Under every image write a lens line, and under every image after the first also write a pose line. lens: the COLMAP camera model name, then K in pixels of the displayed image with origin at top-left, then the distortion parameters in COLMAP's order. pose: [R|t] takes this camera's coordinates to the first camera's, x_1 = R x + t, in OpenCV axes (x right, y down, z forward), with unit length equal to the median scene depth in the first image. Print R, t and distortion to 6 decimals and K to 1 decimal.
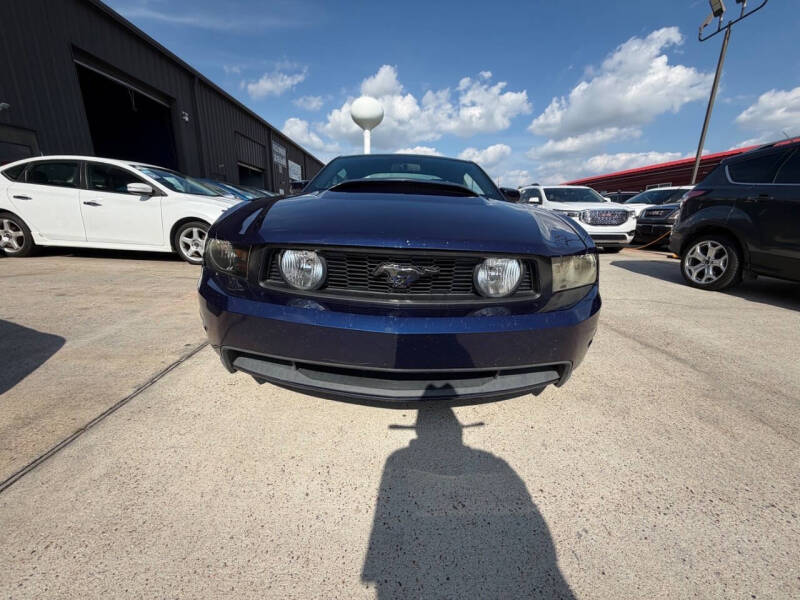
lens RADIAL K [[318.1, 0, 398.2], [0, 318.1, 299.4], [0, 0, 1]] dist [-0.000535, -0.000643]
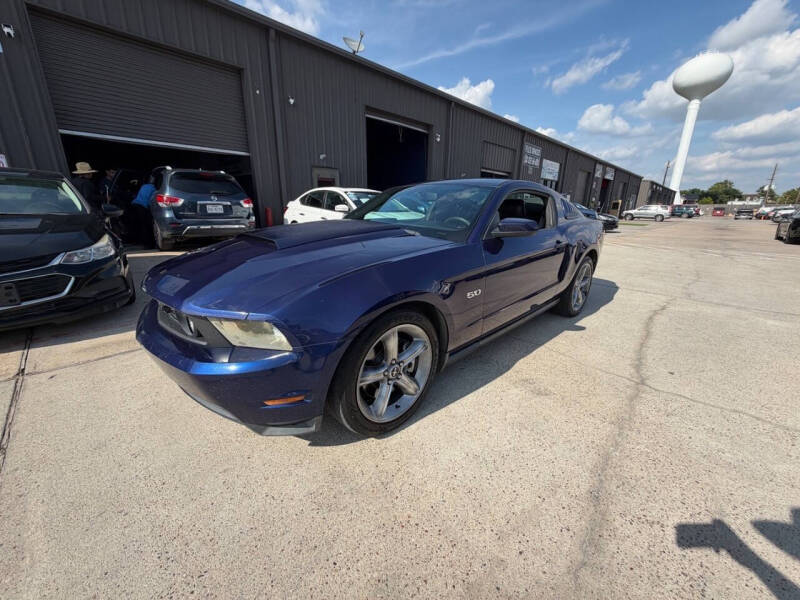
lens RADIAL K [[317.0, 0, 398.1], [0, 317.0, 299.6], [0, 0, 1]] dist [-0.000255, 0.000231]
pose [[0.701386, 0.186552, -0.687936, 0.493118], [-0.180463, 0.980174, 0.081808, -0.114600], [0.689558, 0.066768, 0.721146, 0.170719]]
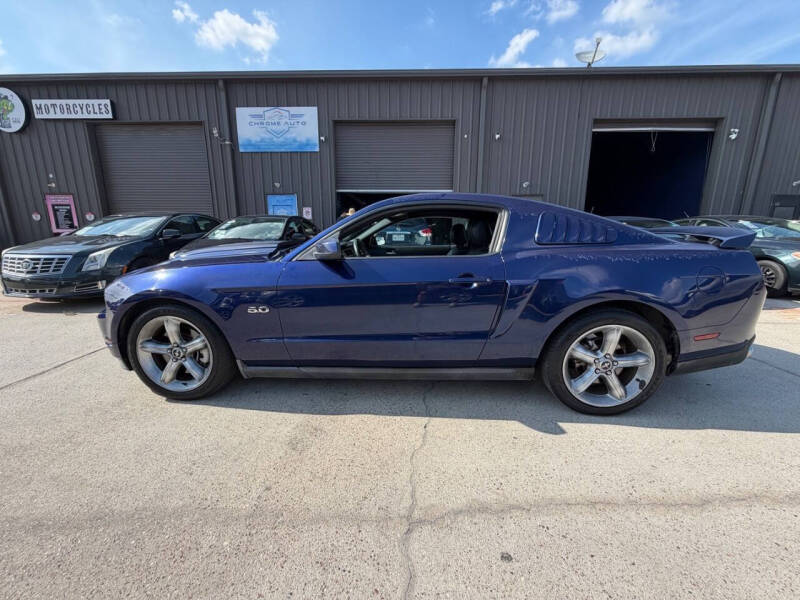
lens RADIAL K [[316.4, 0, 397.7], [0, 316.4, 301.1], [0, 0, 1]] dist [0.000465, 0.000043]
pose [[-0.048704, 0.178277, -0.982774, 0.707058], [-0.262243, 0.947140, 0.184809, -0.263336], [0.963772, 0.266726, 0.000622, 0.798437]]
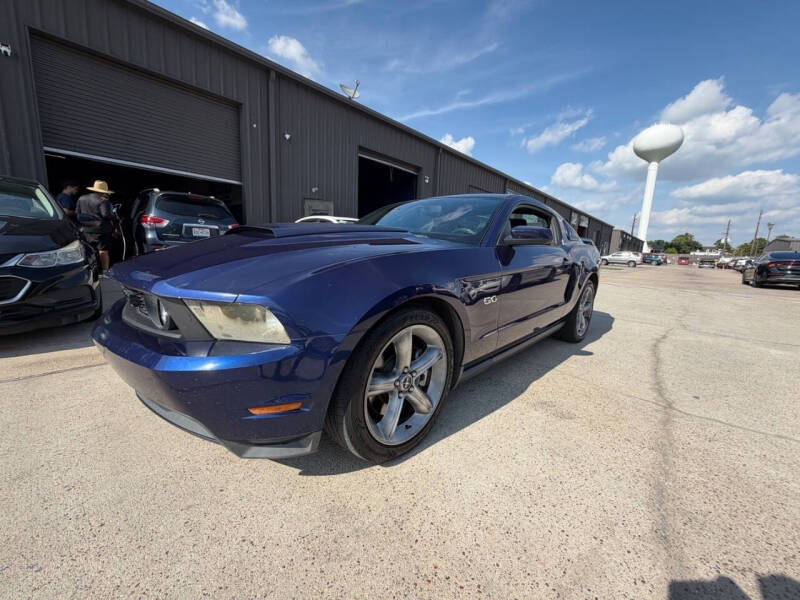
lens RADIAL K [[316.9, 0, 398.1], [0, 316.9, 300.8], [0, 0, 1]] dist [0.000244, -0.000129]
pose [[0.732348, 0.120410, -0.670200, 0.439493], [-0.202215, 0.978297, -0.045203, -0.058640], [0.650212, 0.168629, 0.740803, 0.192202]]
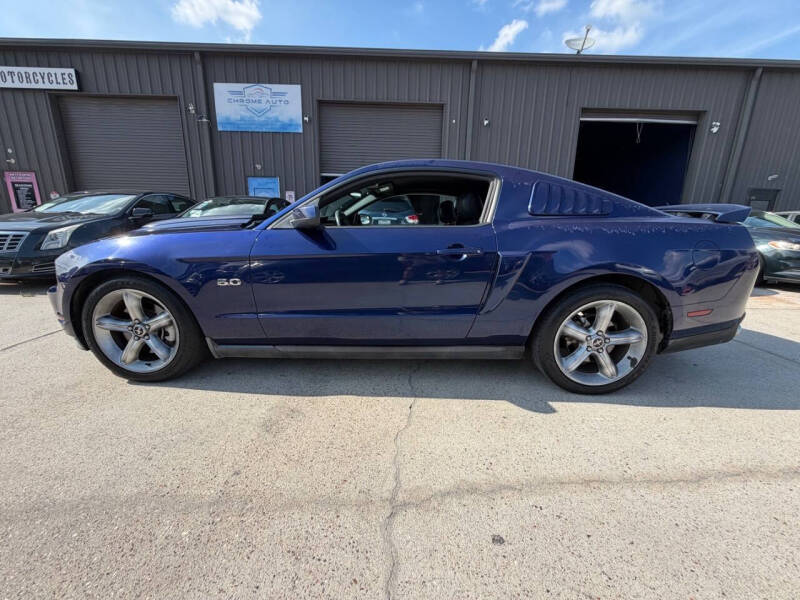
lens RADIAL K [[316.9, 0, 398.1], [0, 316.9, 300.8], [0, 0, 1]] dist [0.000244, -0.000129]
pose [[-0.006148, 0.203664, -0.979022, 0.680780], [-0.277736, 0.940173, 0.197327, -0.233451], [0.960638, 0.273122, 0.050785, 0.807835]]
